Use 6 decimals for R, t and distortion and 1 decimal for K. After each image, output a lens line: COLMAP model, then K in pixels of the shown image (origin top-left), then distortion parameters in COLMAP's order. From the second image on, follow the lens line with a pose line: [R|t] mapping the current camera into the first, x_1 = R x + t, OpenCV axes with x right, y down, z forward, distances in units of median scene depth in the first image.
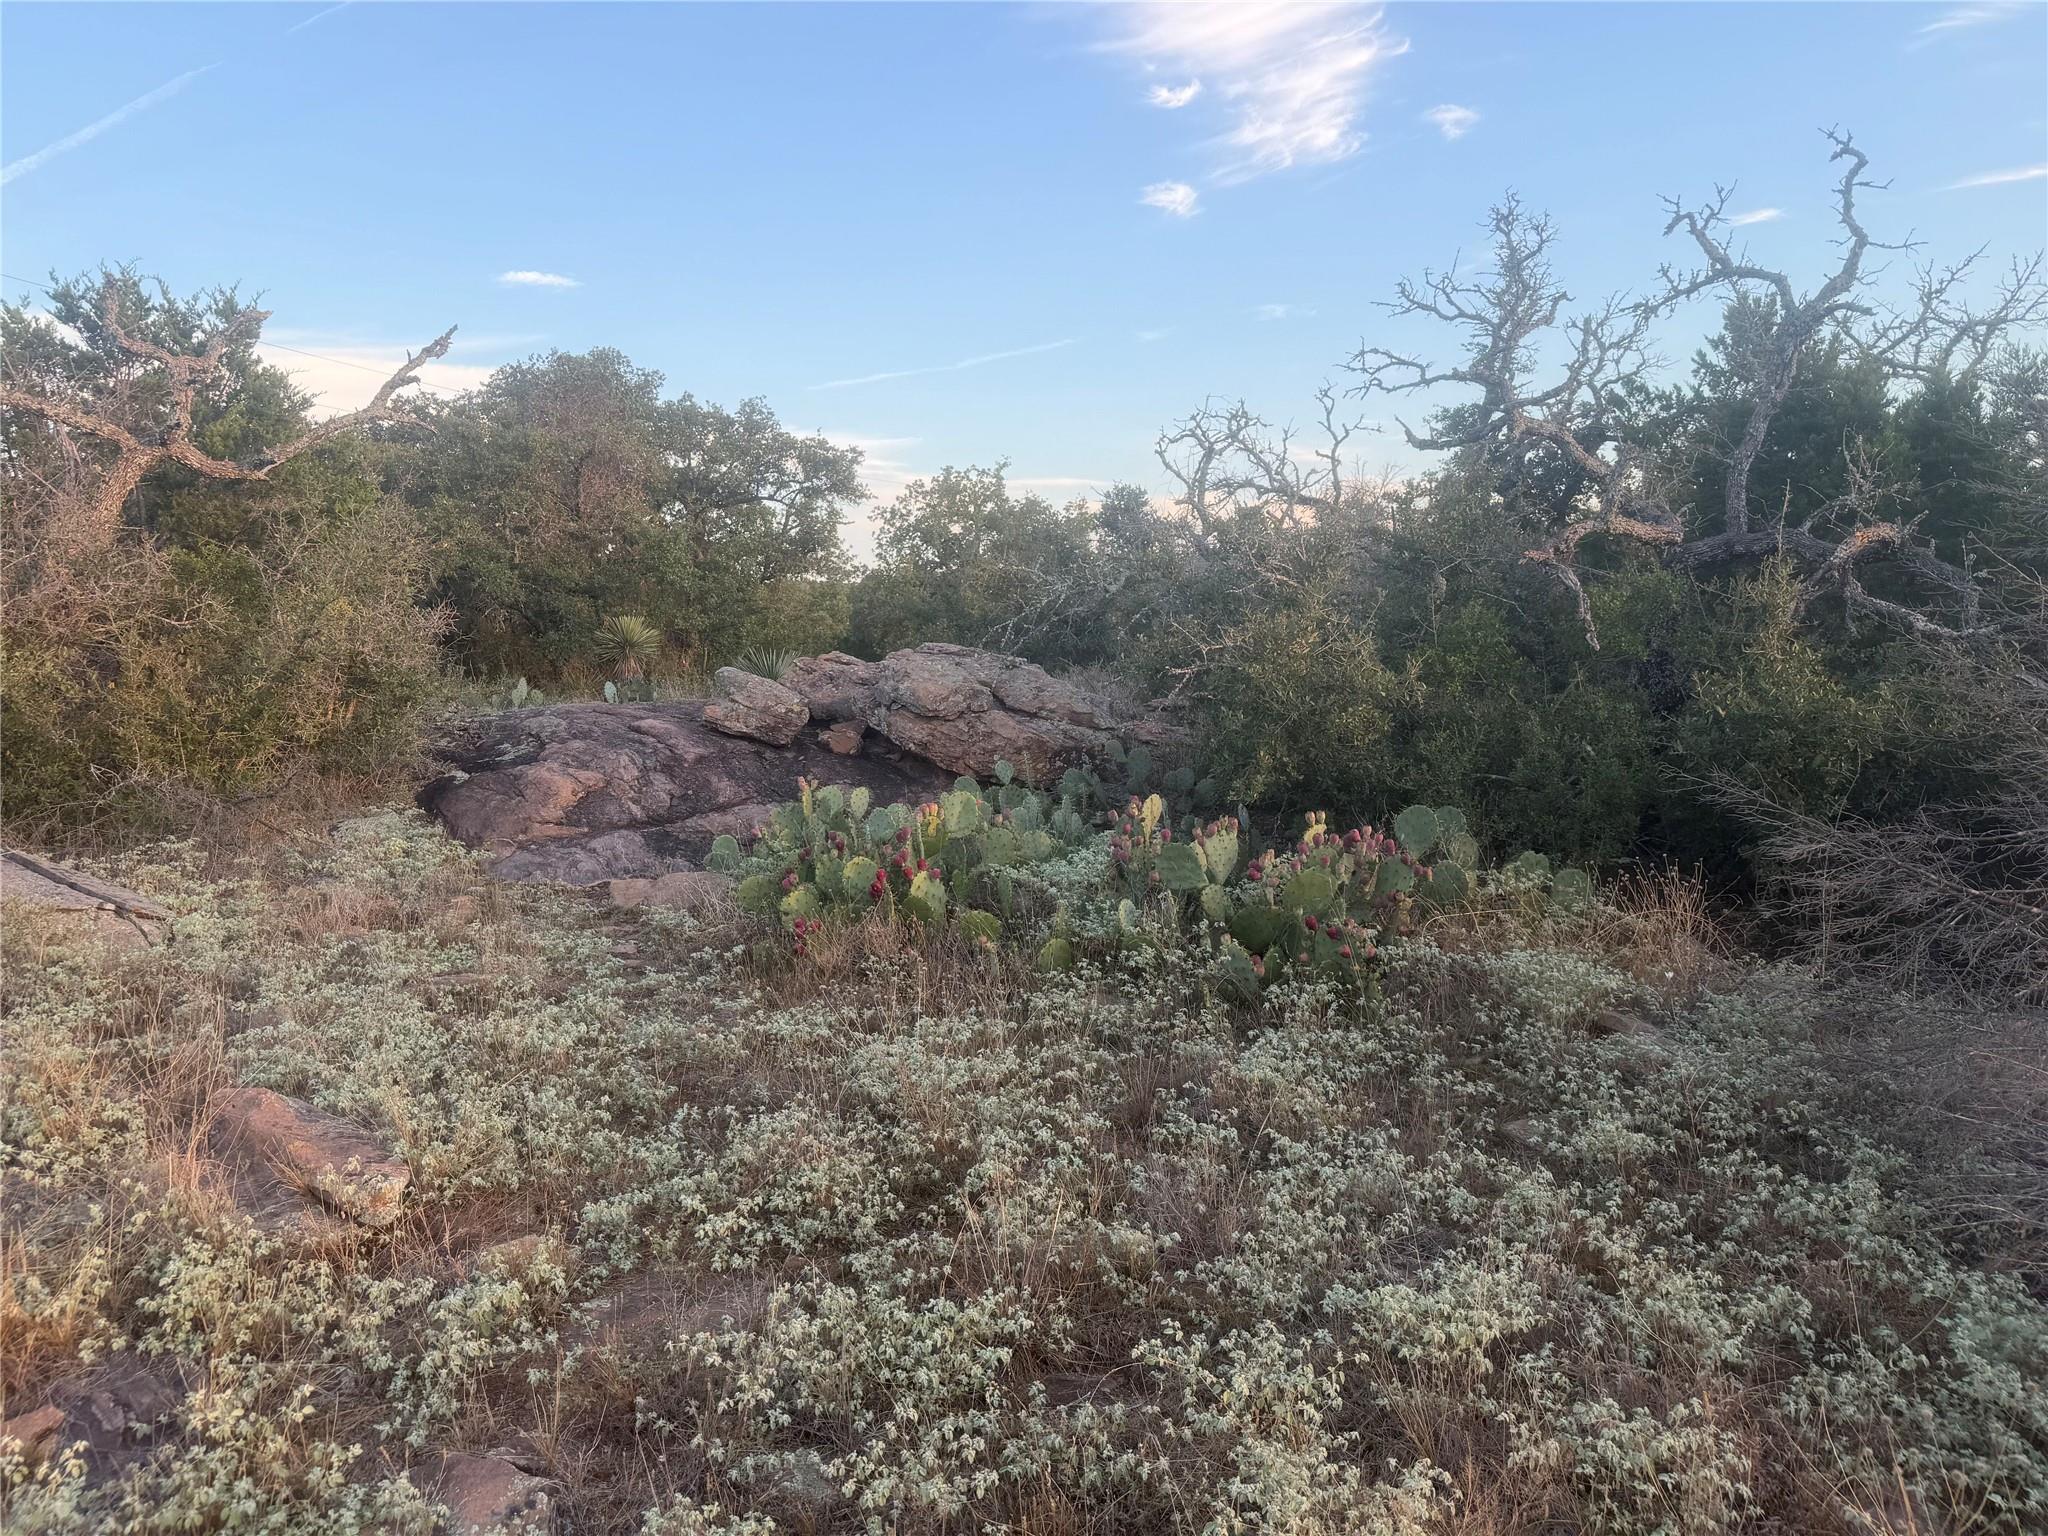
lens RADIAL K [[1413.3, 0, 1024.0], [0, 1413.3, 768.0], [0, 0, 1]] dist [0.115516, -0.178821]
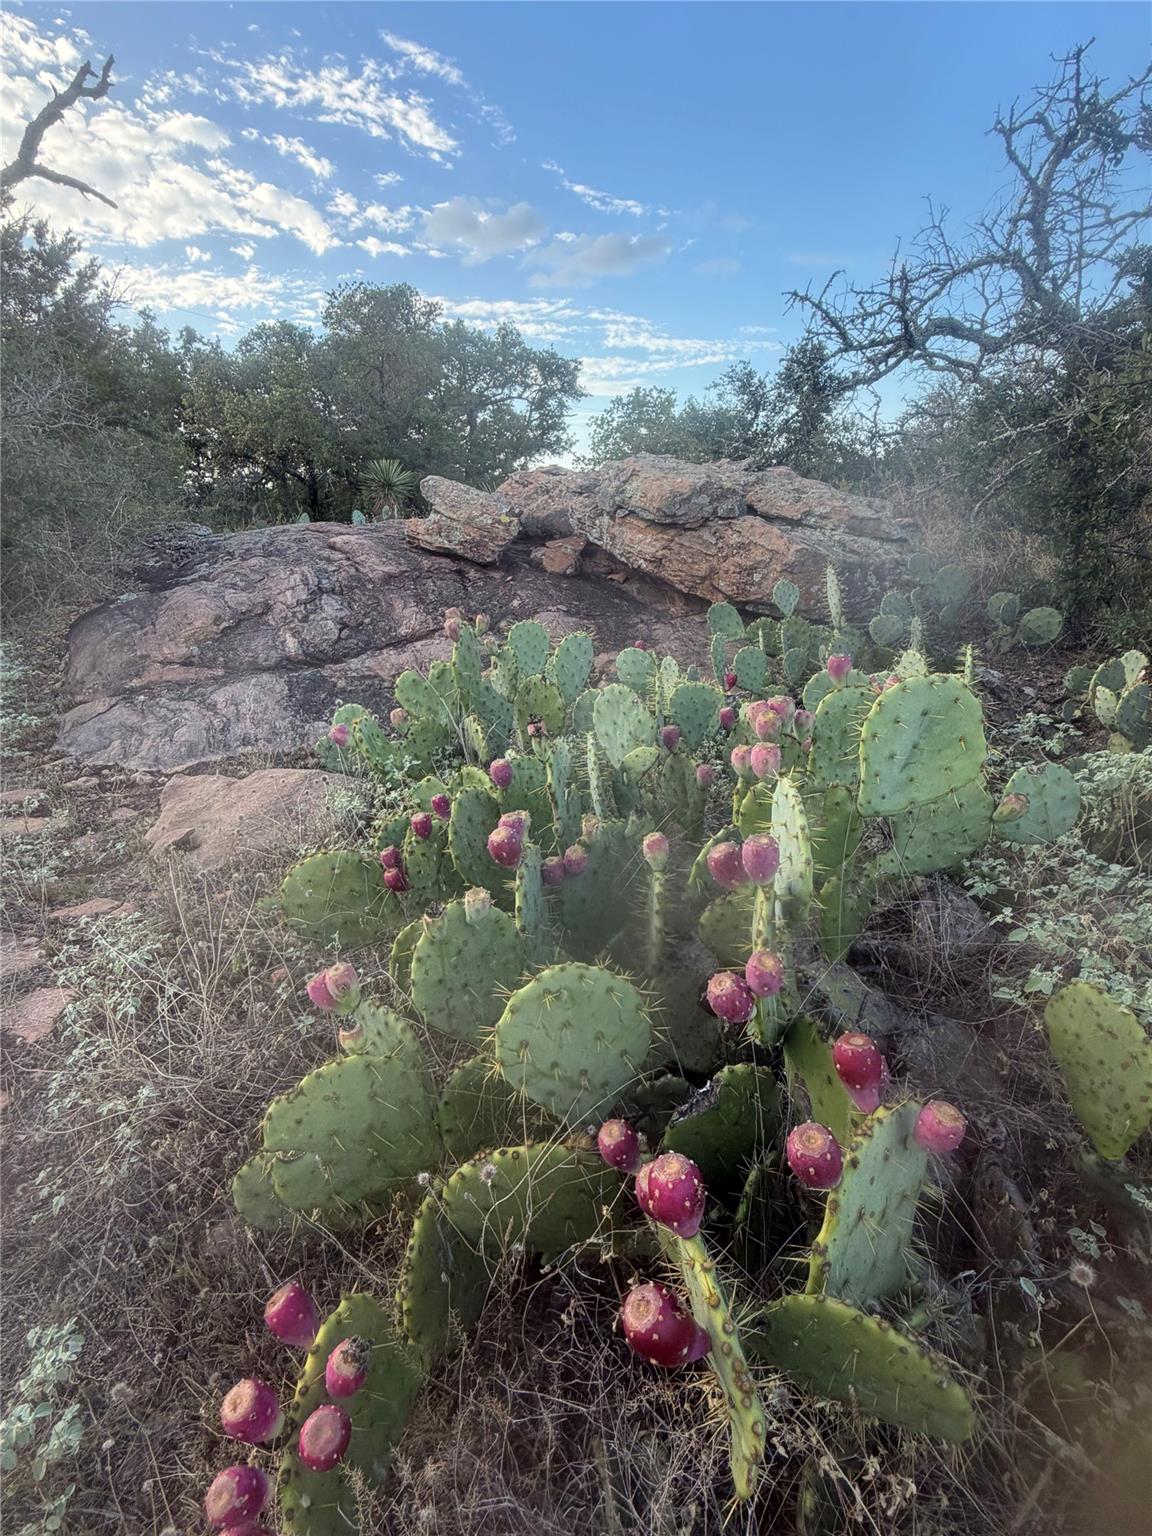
lens RADIAL K [[758.8, 0, 576.0], [0, 758.8, 768.0], [0, 0, 1]] dist [-0.001532, -0.000144]
pose [[0.992752, 0.031742, -0.115912, -0.061921], [-0.004692, 0.973990, 0.226542, 0.000426], [0.120088, -0.224356, 0.967080, 0.546179]]
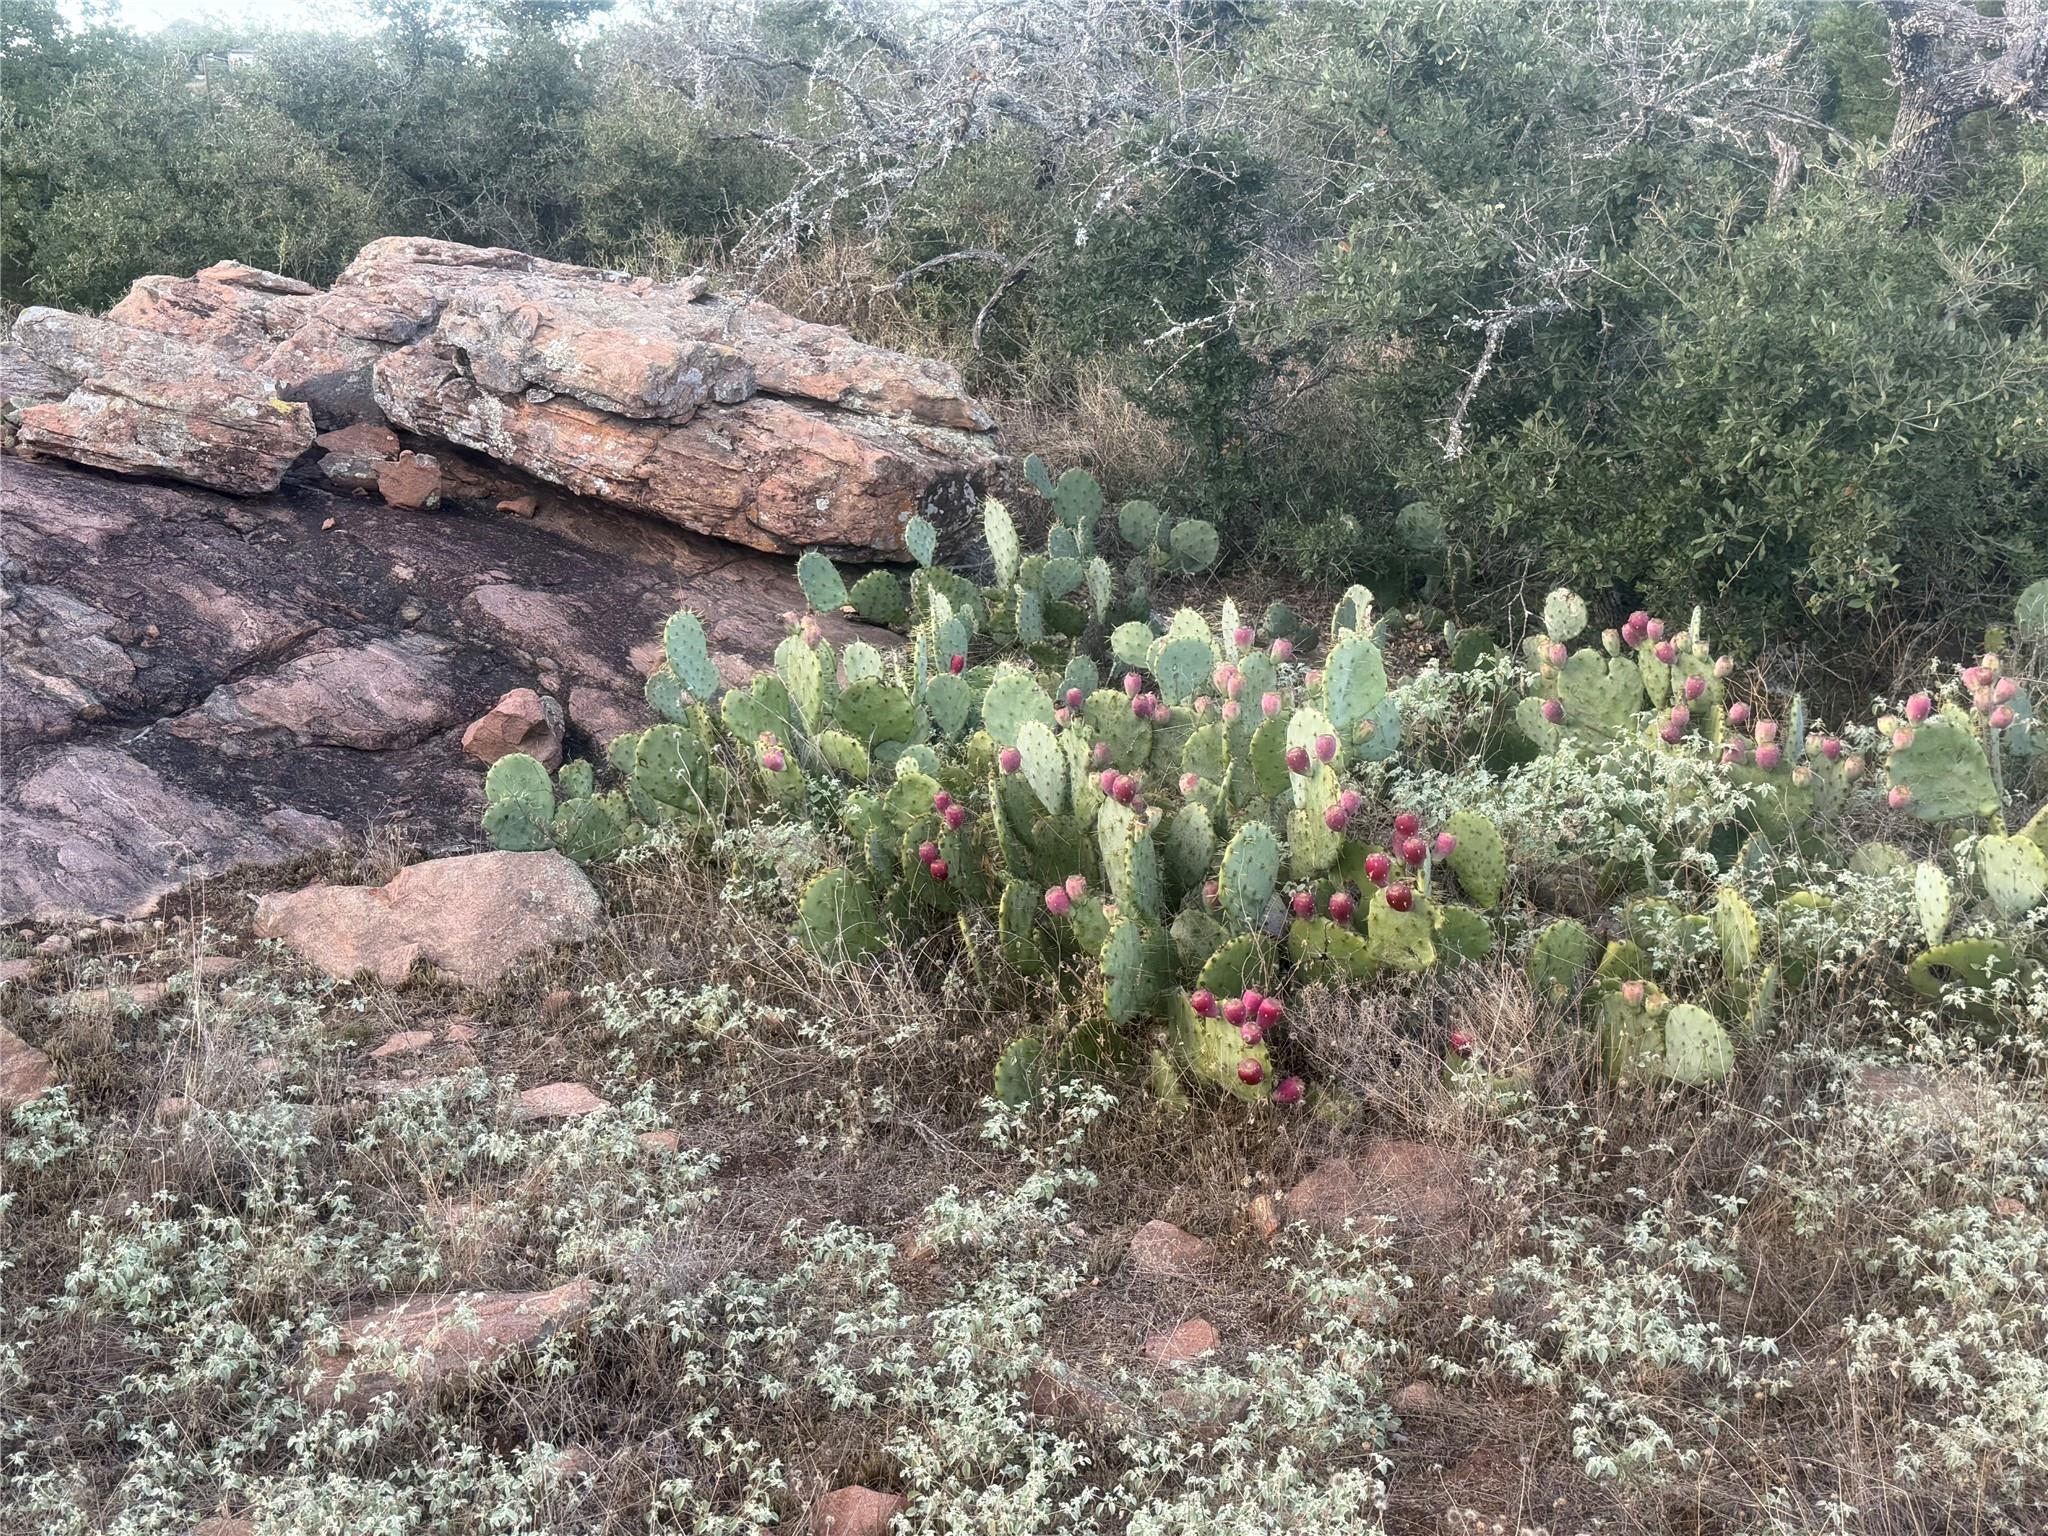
lens RADIAL K [[2297.4, 0, 1024.0], [0, 2297.4, 768.0], [0, 0, 1]] dist [0.185619, -0.340324]
pose [[0.892661, -0.109390, 0.437253, -0.291788], [0.040870, 0.985750, 0.163175, -0.041602], [-0.448872, -0.127789, 0.884412, 0.260544]]
